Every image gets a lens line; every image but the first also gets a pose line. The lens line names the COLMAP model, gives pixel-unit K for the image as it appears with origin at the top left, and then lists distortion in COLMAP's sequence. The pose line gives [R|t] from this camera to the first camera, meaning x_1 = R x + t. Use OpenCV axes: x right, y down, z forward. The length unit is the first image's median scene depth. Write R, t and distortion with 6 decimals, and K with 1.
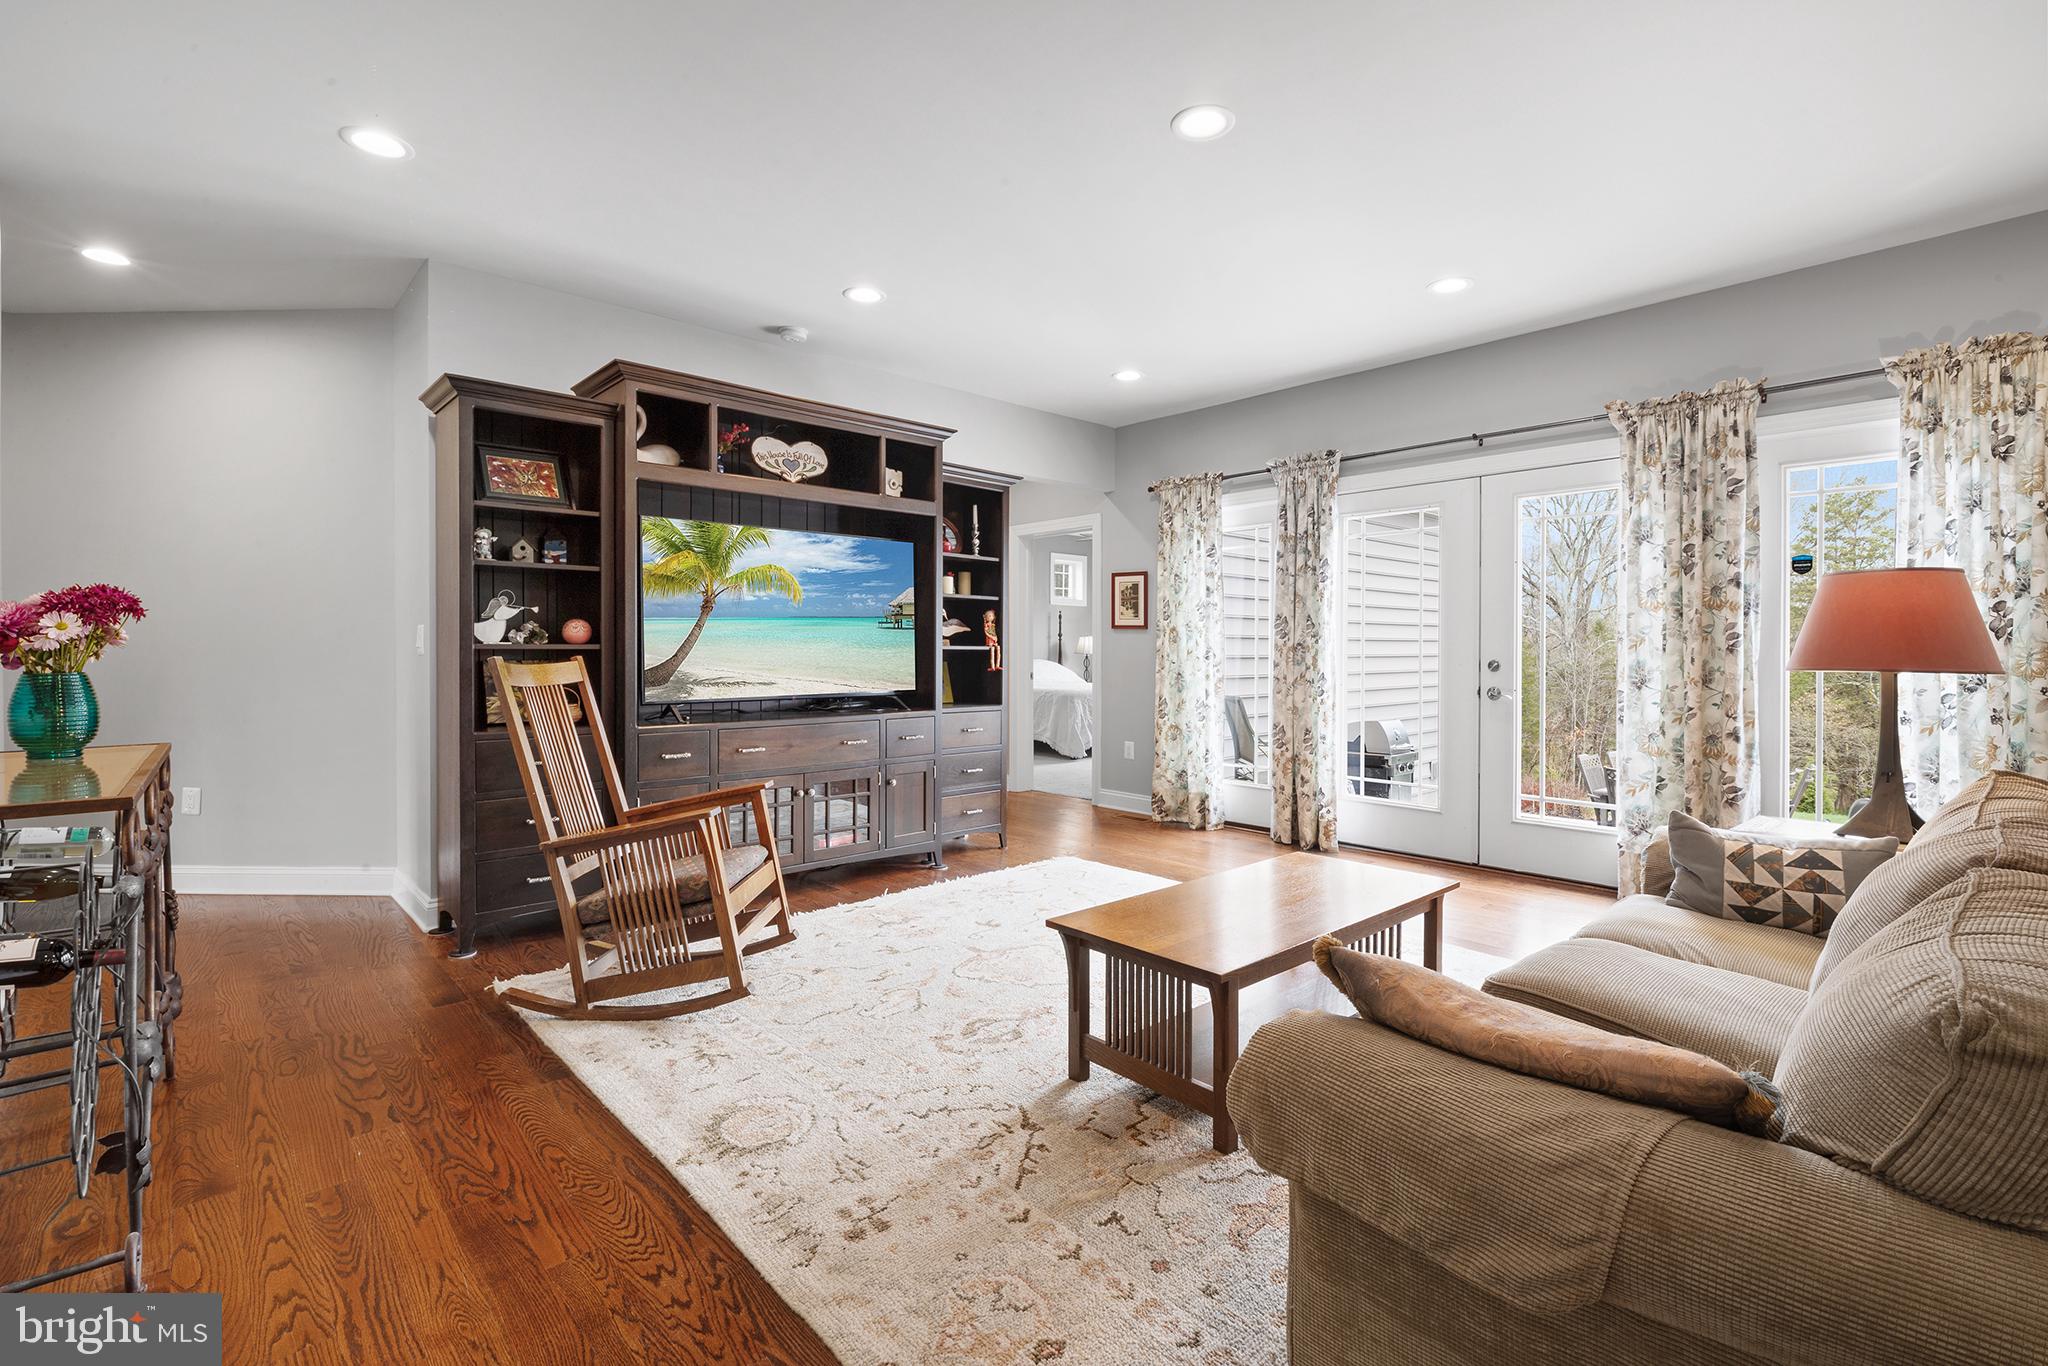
lens RADIAL K [[921.2, 0, 1022.8], [0, 921.2, 657.4], [0, 0, 1]] dist [0.007070, -0.000586]
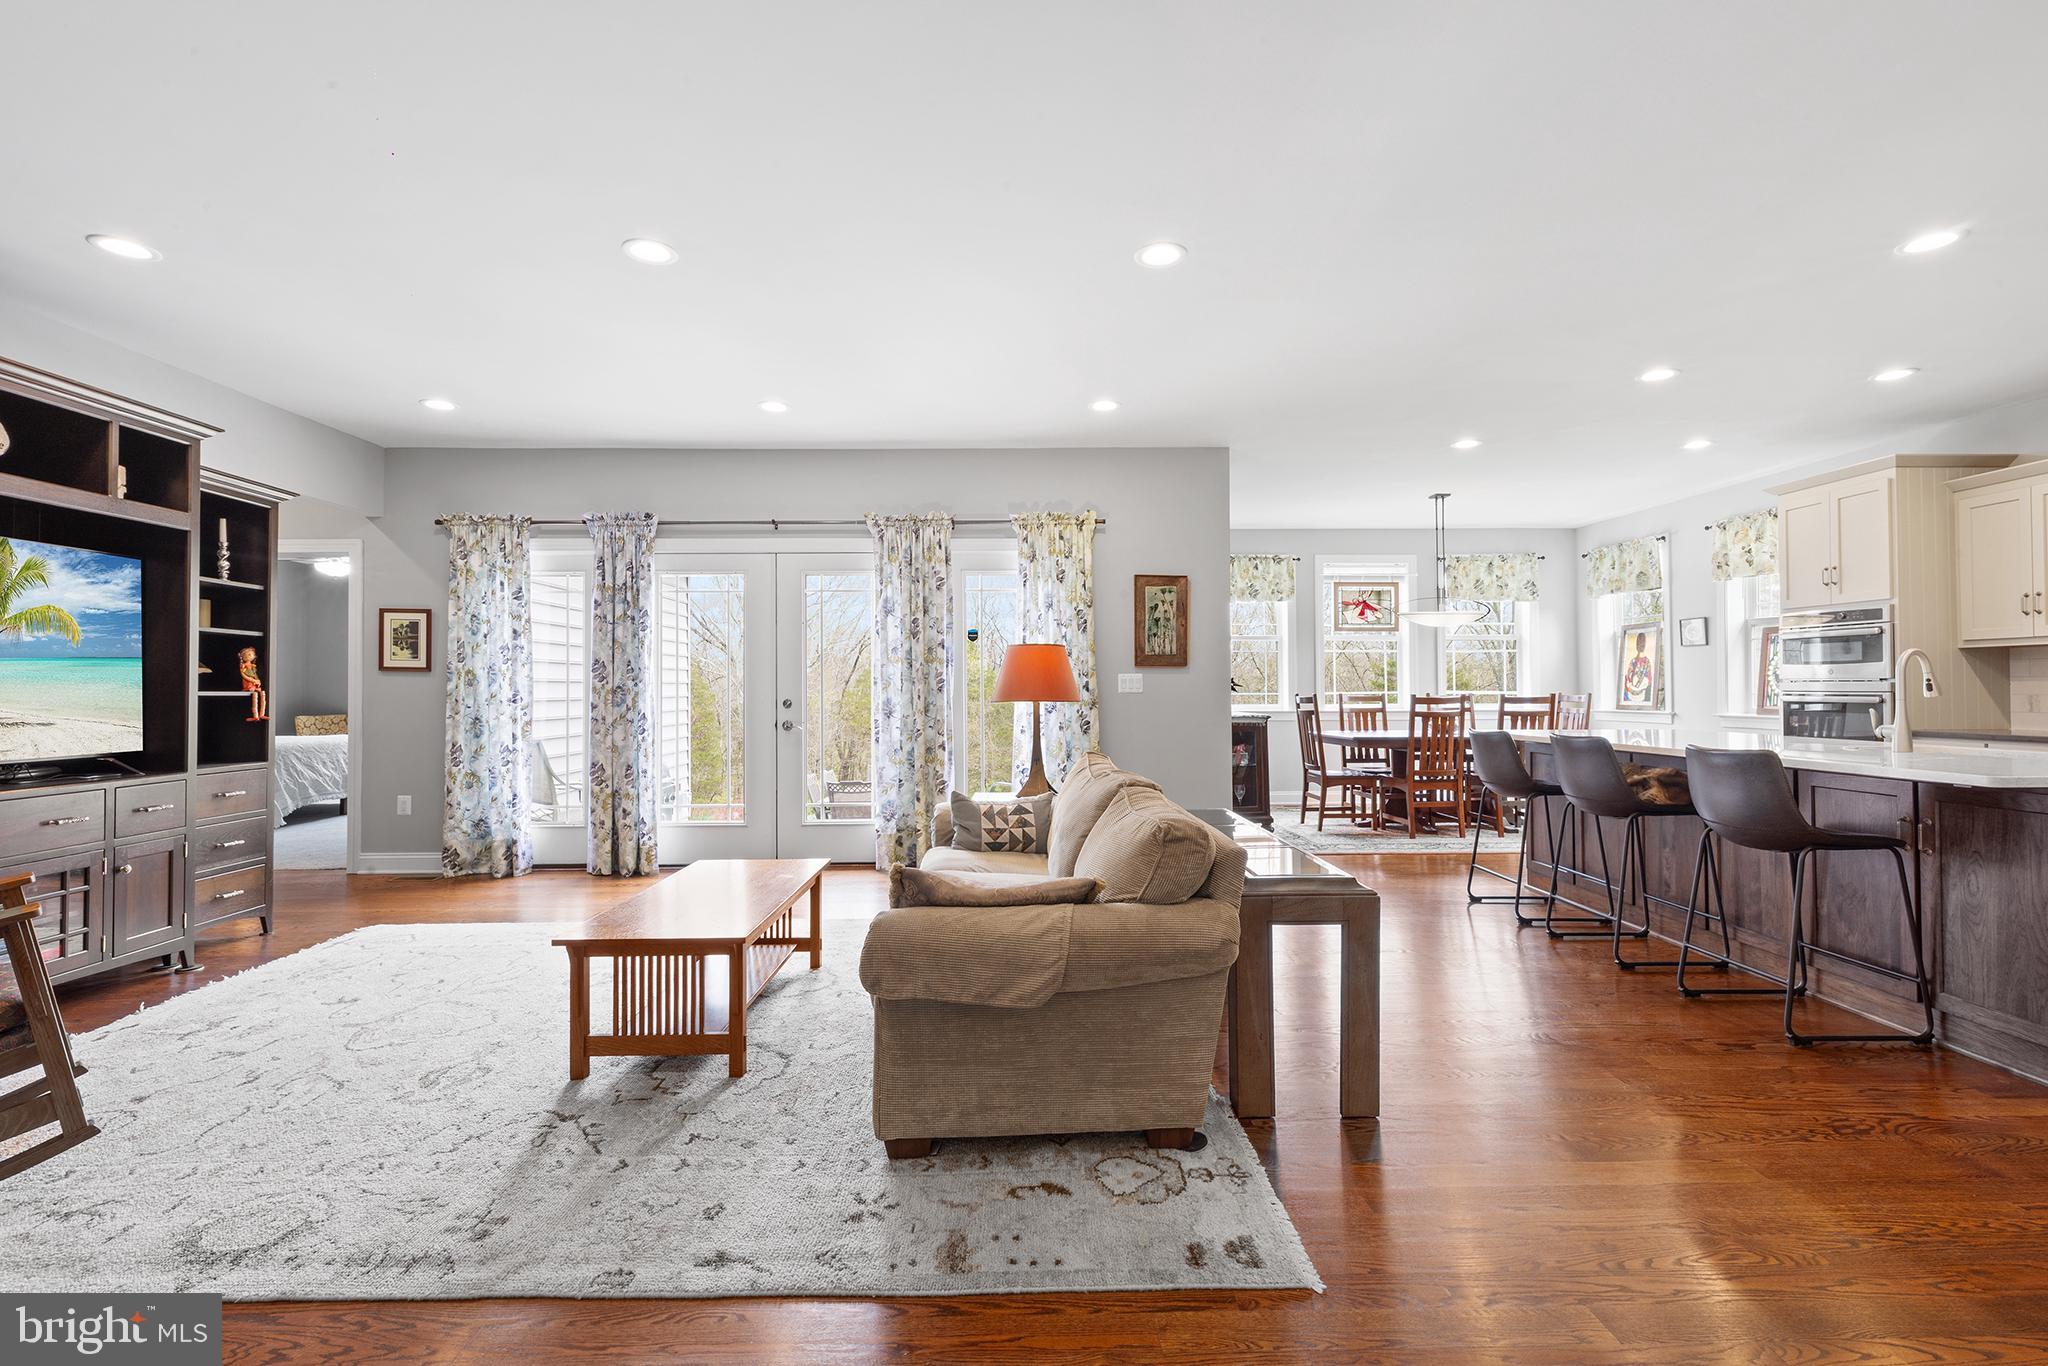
lens RADIAL K [[921.2, 0, 1025.8], [0, 921.2, 669.7], [0, 0, 1]] dist [0.007070, -0.000586]
pose [[0.662819, 0.009276, 0.748722, -0.261240], [0.014343, 0.999583, -0.025080, -0.001229], [-0.748642, 0.027363, 0.662409, -0.098535]]
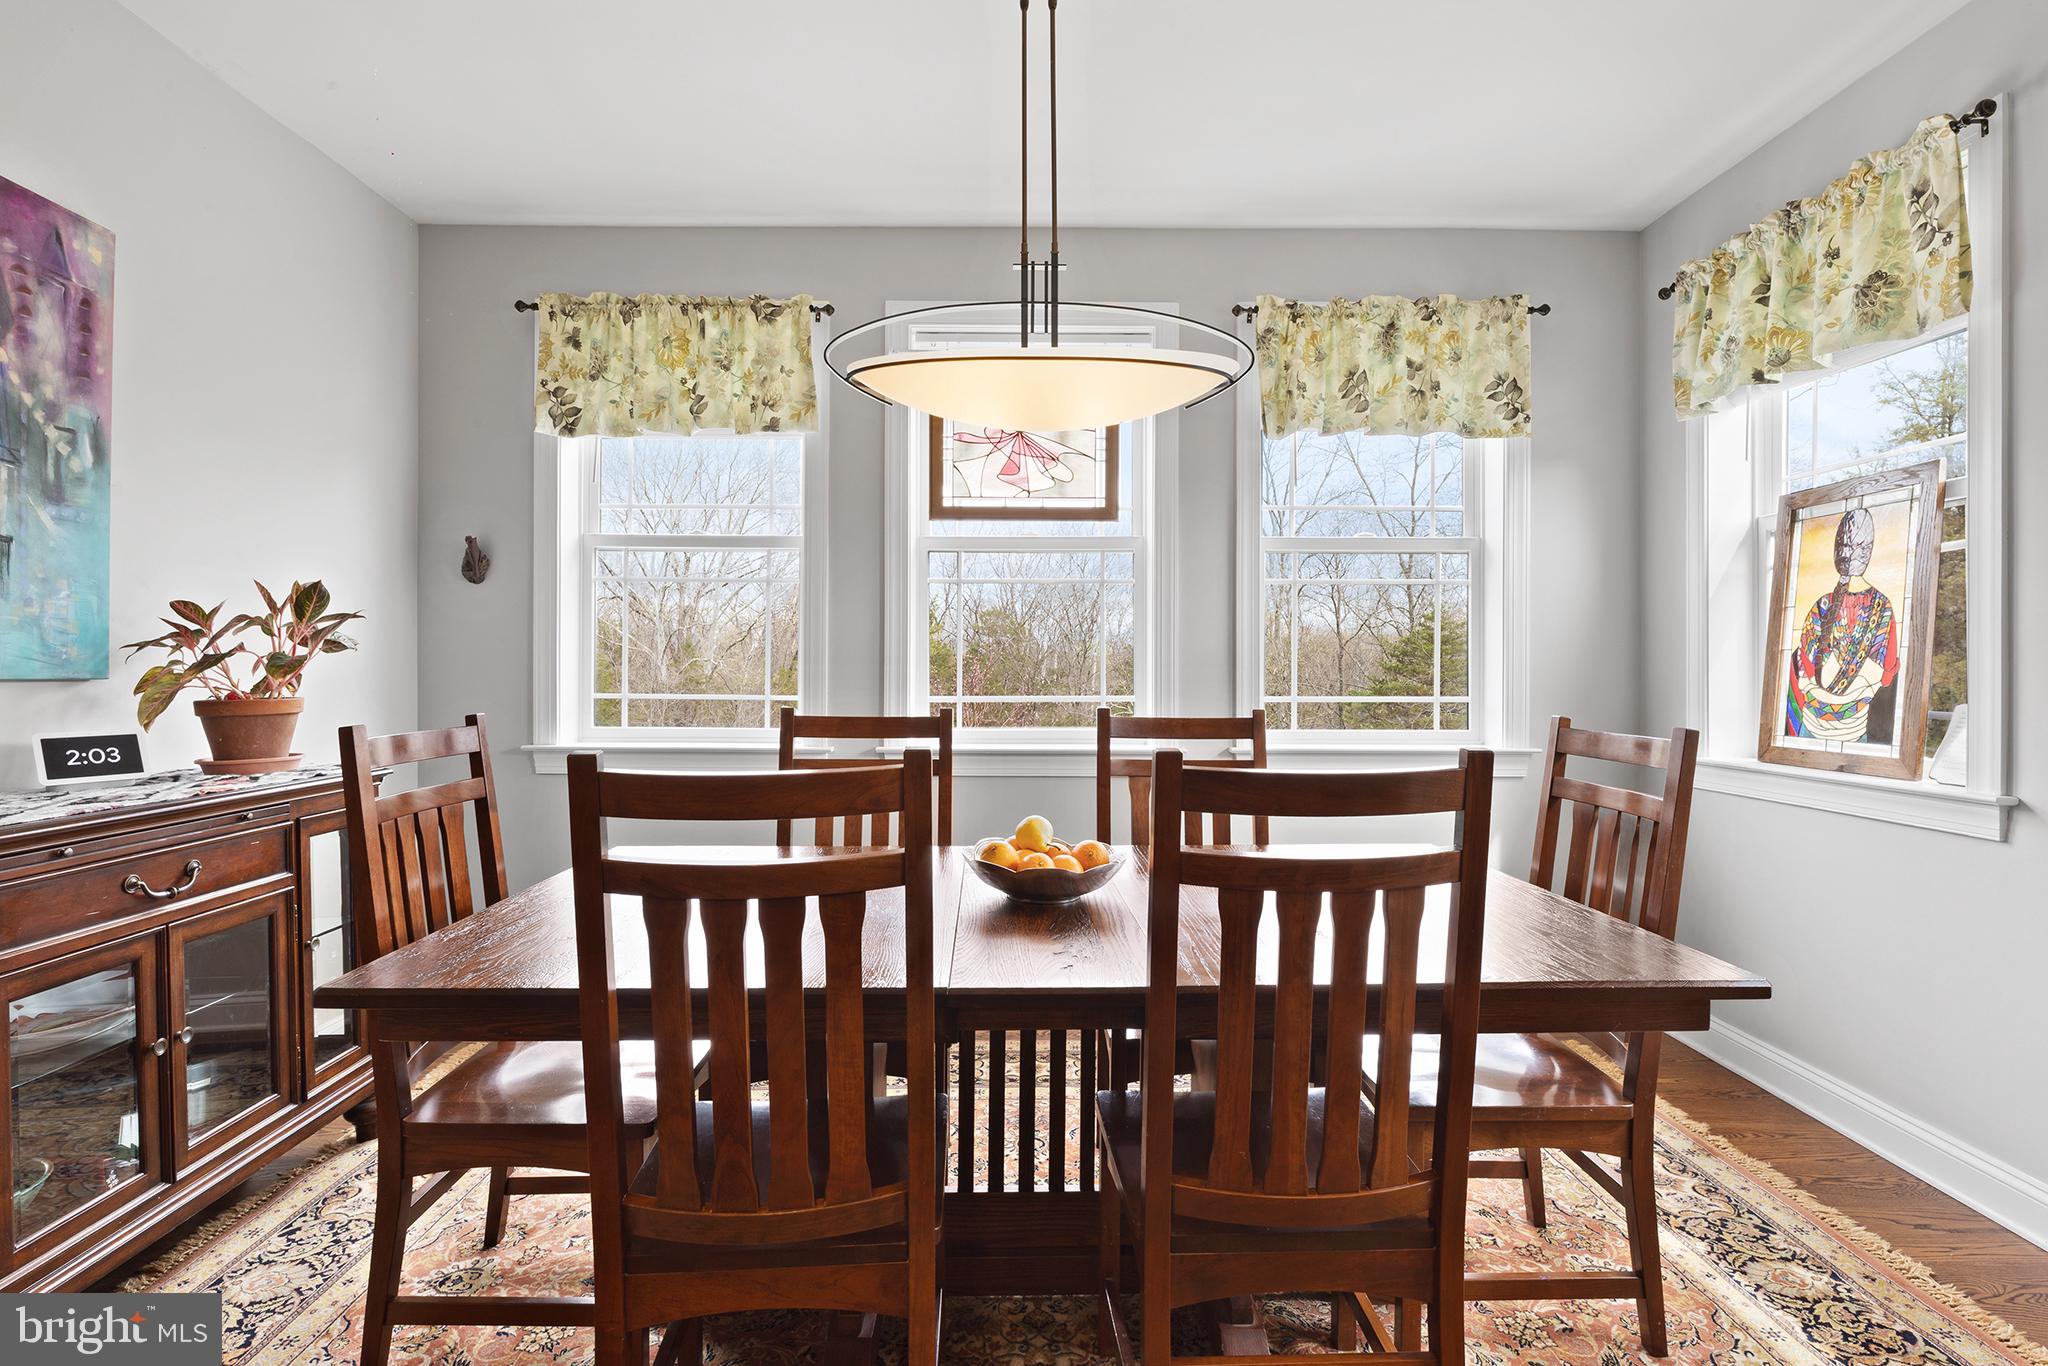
lens RADIAL K [[971.2, 0, 1023.7], [0, 971.2, 675.6], [0, 0, 1]] dist [-0.006037, -0.001125]
pose [[0.684280, -0.007970, 0.729175, 1.403042], [0.007343, 0.999965, 0.004039, -0.011964], [-0.729182, 0.002590, 0.684315, 0.211646]]
